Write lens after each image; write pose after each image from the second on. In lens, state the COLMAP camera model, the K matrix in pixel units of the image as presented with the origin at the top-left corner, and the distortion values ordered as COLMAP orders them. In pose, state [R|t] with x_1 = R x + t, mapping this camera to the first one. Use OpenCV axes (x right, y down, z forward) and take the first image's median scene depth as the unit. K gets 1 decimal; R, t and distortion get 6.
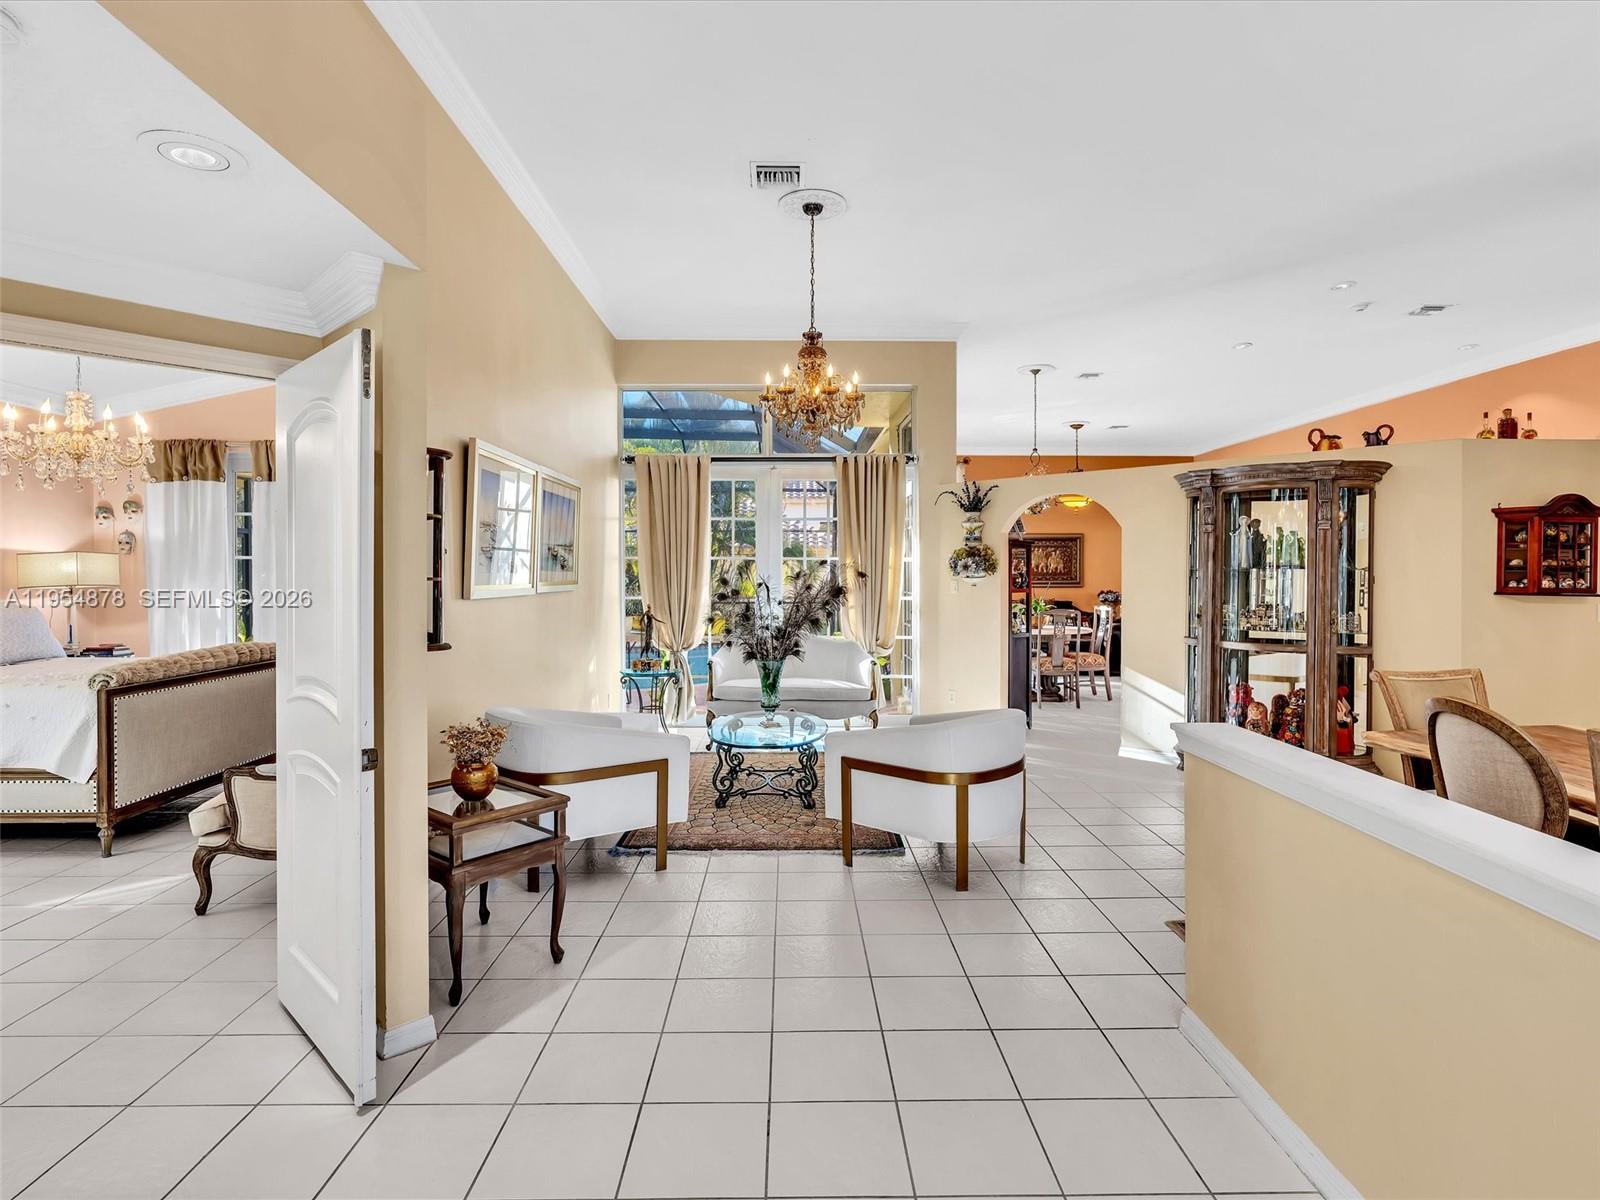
lens RADIAL K [[818.4, 0, 795.8], [0, 818.4, 579.5], [0, 0, 1]] dist [-0.016210, -0.000079]
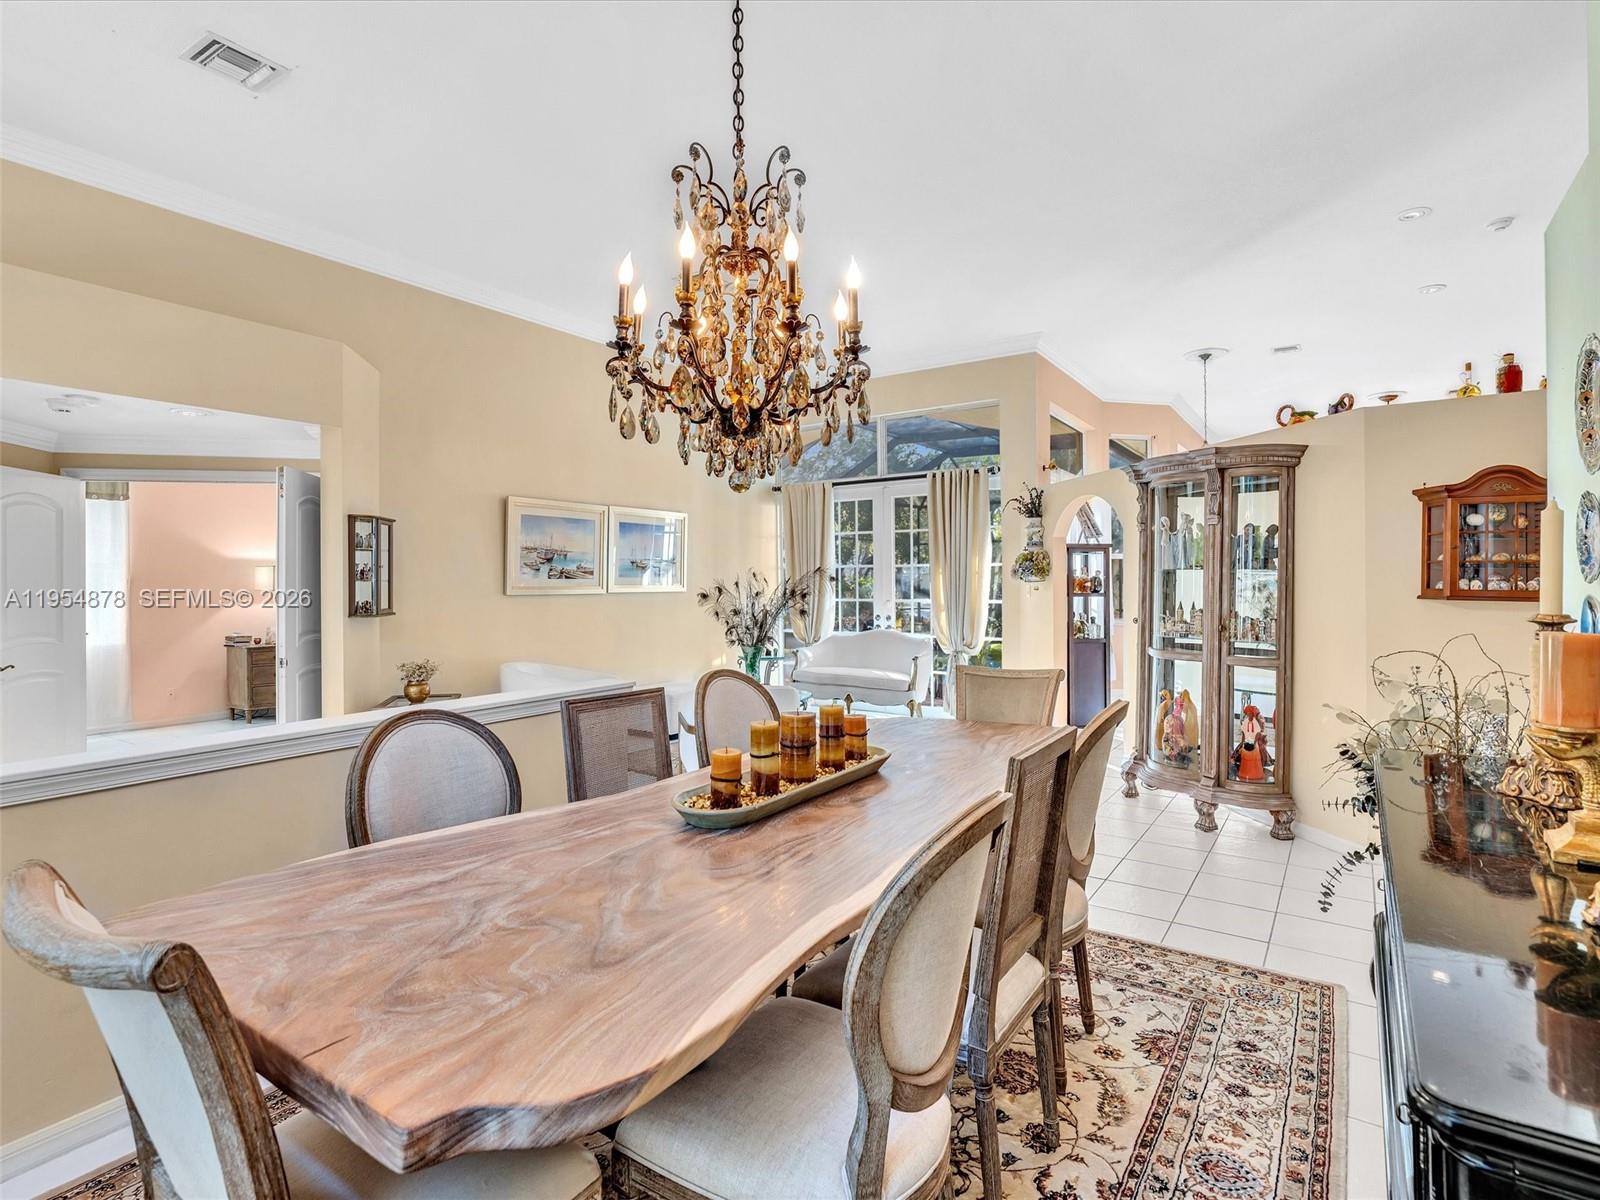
lens RADIAL K [[806.3, 0, 800.0], [0, 806.3, 600.0], [0, 0, 1]] dist [-0.005654, 0.000046]
pose [[0.818741, 0.009054, -0.574091, 0.729934], [-0.001225, 0.999901, 0.014023, 0.009166], [0.574161, -0.010778, 0.818671, 0.003010]]
